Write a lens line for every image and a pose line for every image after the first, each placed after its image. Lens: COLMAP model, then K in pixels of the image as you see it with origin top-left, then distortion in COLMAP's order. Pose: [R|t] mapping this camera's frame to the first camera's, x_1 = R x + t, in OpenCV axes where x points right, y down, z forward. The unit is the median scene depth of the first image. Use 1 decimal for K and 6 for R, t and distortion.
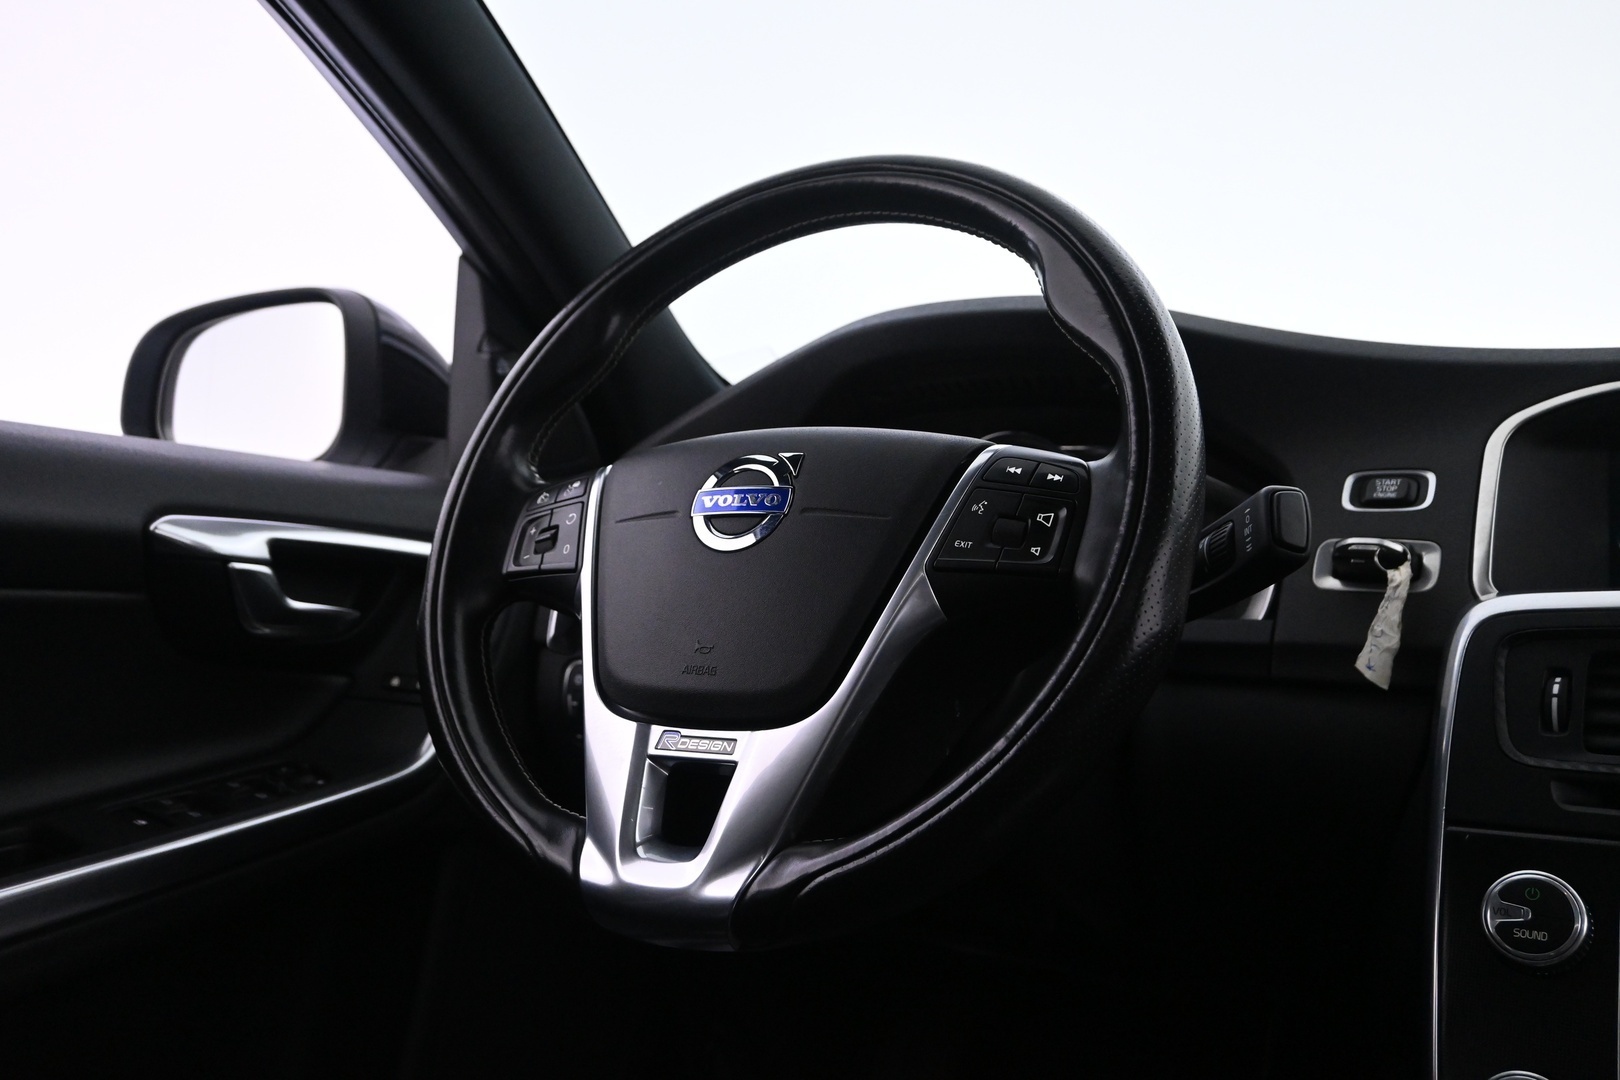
lens RADIAL K [[1345.0, 0, 810.0], [0, 1345.0, 540.0], [0, 0, 1]] dist [-0.002580, 0.001405]
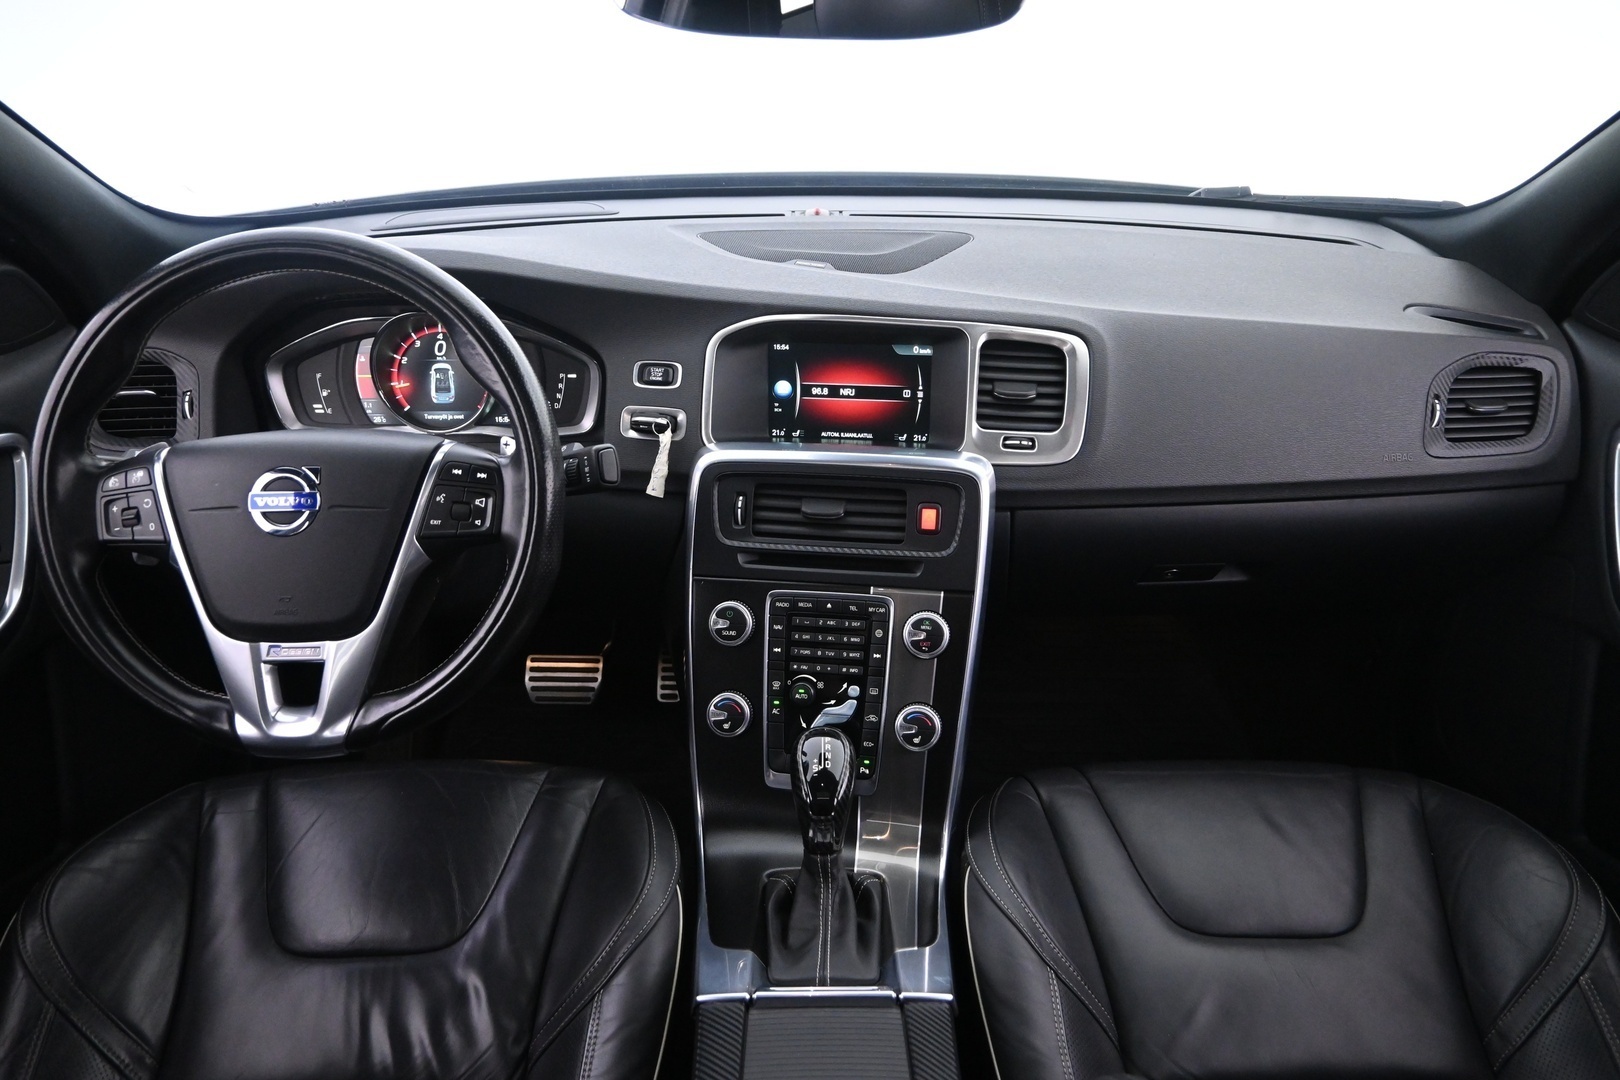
lens RADIAL K [[1123.3, 0, 810.0], [0, 1123.3, 540.0], [0, 0, 1]] dist [0.001108, 0.004573]
pose [[0.870666, -0.217570, 0.441140, -0.105791], [-0.002596, 0.894808, 0.446444, -0.585564], [-0.491868, -0.389849, 0.778514, -0.376927]]
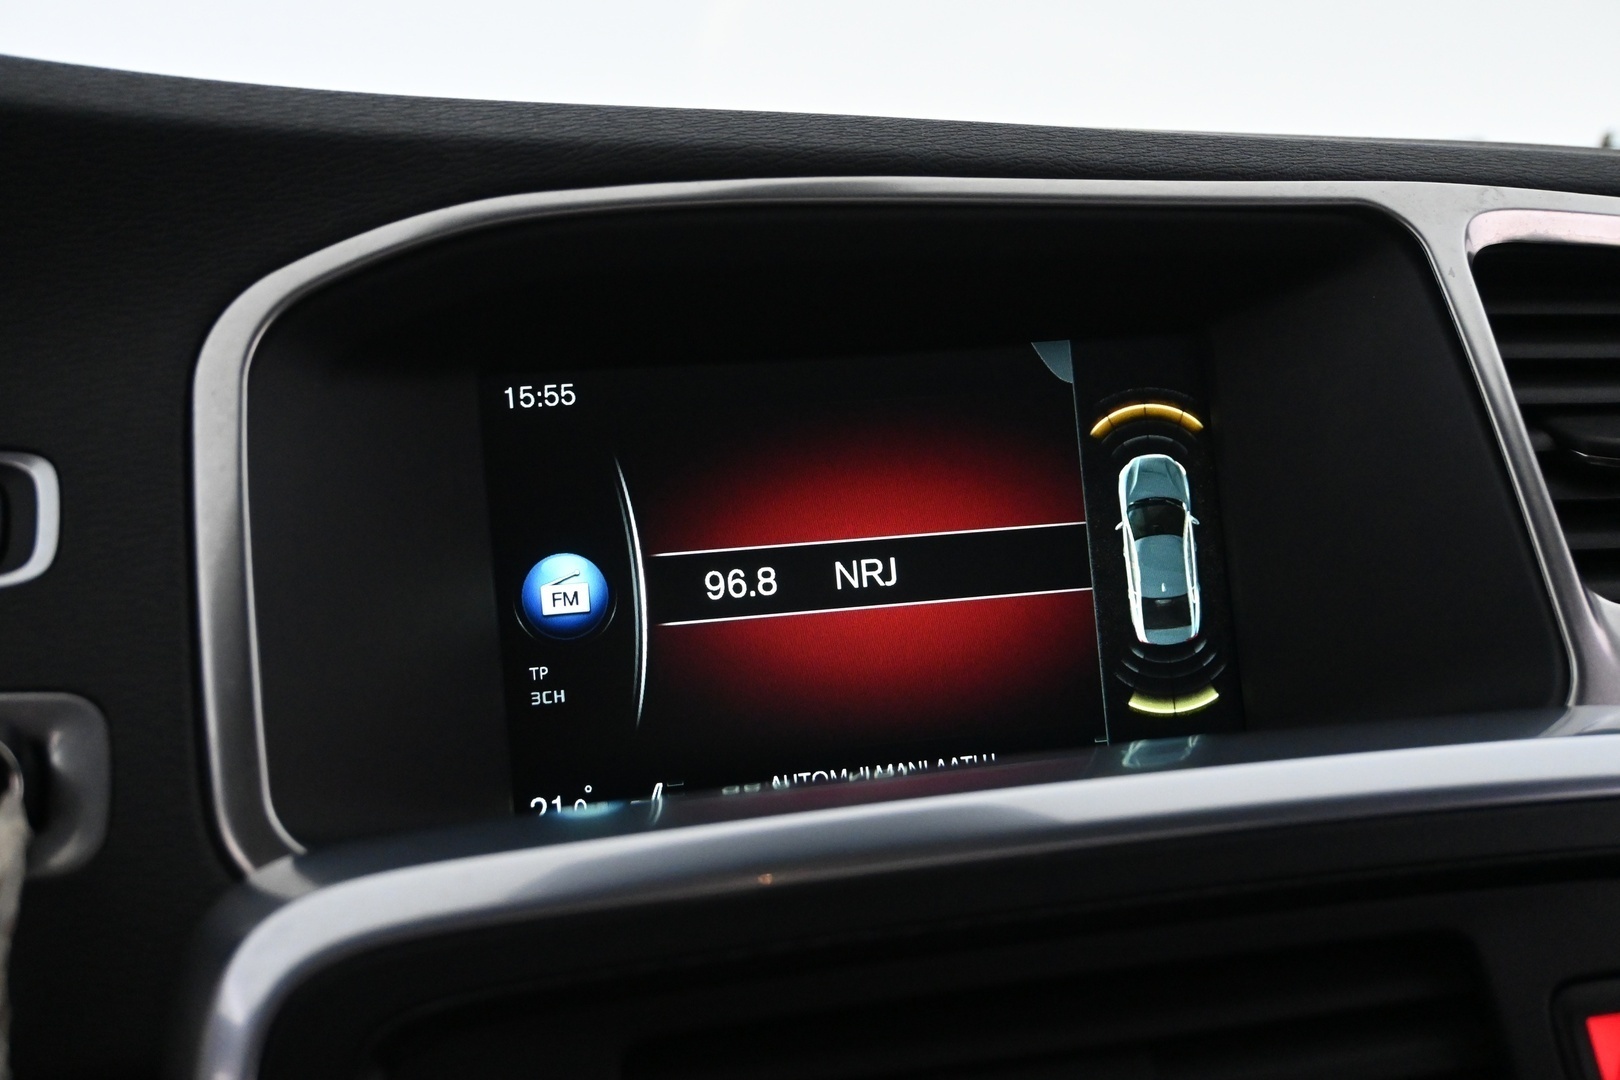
lens RADIAL K [[1867.3, 0, 815.8], [0, 1867.3, 546.0], [0, 0, 1]] dist [-0.008125, 0.012102]
pose [[0.623181, -0.110956, 0.774167, 0.271036], [0.026999, 0.992347, 0.120493, -0.091326], [-0.781611, -0.054187, 0.621408, 0.678411]]
